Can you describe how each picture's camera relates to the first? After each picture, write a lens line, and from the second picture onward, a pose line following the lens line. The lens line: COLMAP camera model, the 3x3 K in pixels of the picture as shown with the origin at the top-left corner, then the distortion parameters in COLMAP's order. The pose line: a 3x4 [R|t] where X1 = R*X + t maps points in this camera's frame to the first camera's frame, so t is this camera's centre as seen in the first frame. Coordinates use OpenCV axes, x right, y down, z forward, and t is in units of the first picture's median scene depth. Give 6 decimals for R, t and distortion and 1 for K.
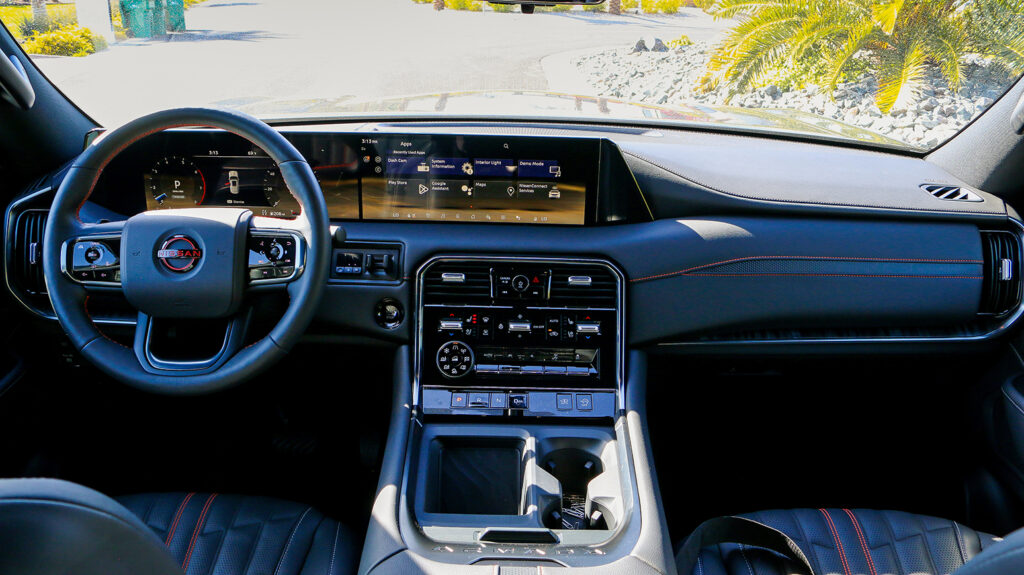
lens RADIAL K [[830.7, 0, 512.0], [0, 830.7, 287.5], [0, 0, 1]] dist [-0.175994, 0.149099]
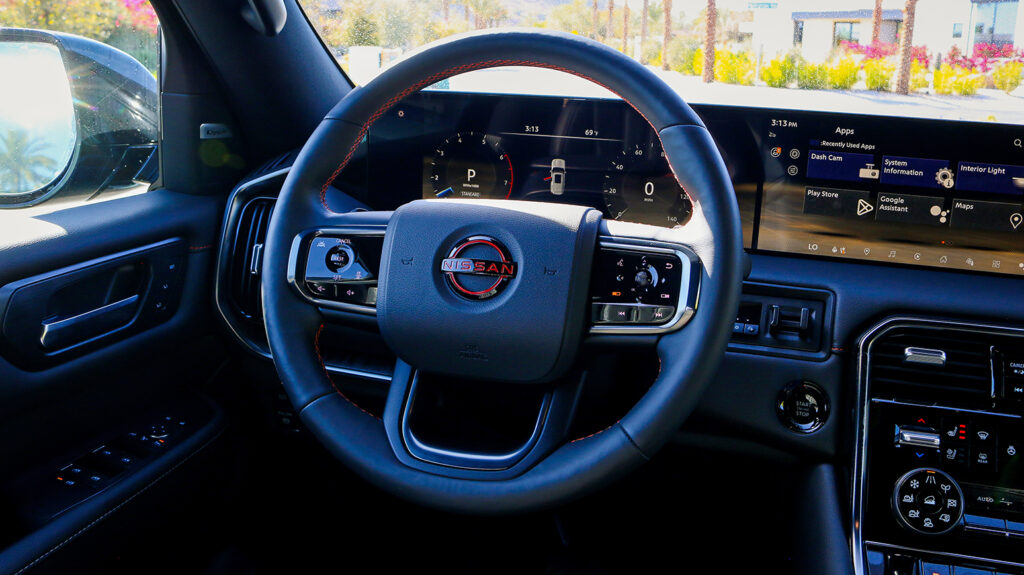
lens RADIAL K [[830.7, 0, 512.0], [0, 830.7, 287.5], [0, 0, 1]] dist [-0.175994, 0.149099]
pose [[0.959486, 0.077789, -0.270806, -0.205360], [-0.106074, 0.990148, -0.091406, 0.022840], [0.261027, 0.116428, 0.958285, 0.397509]]
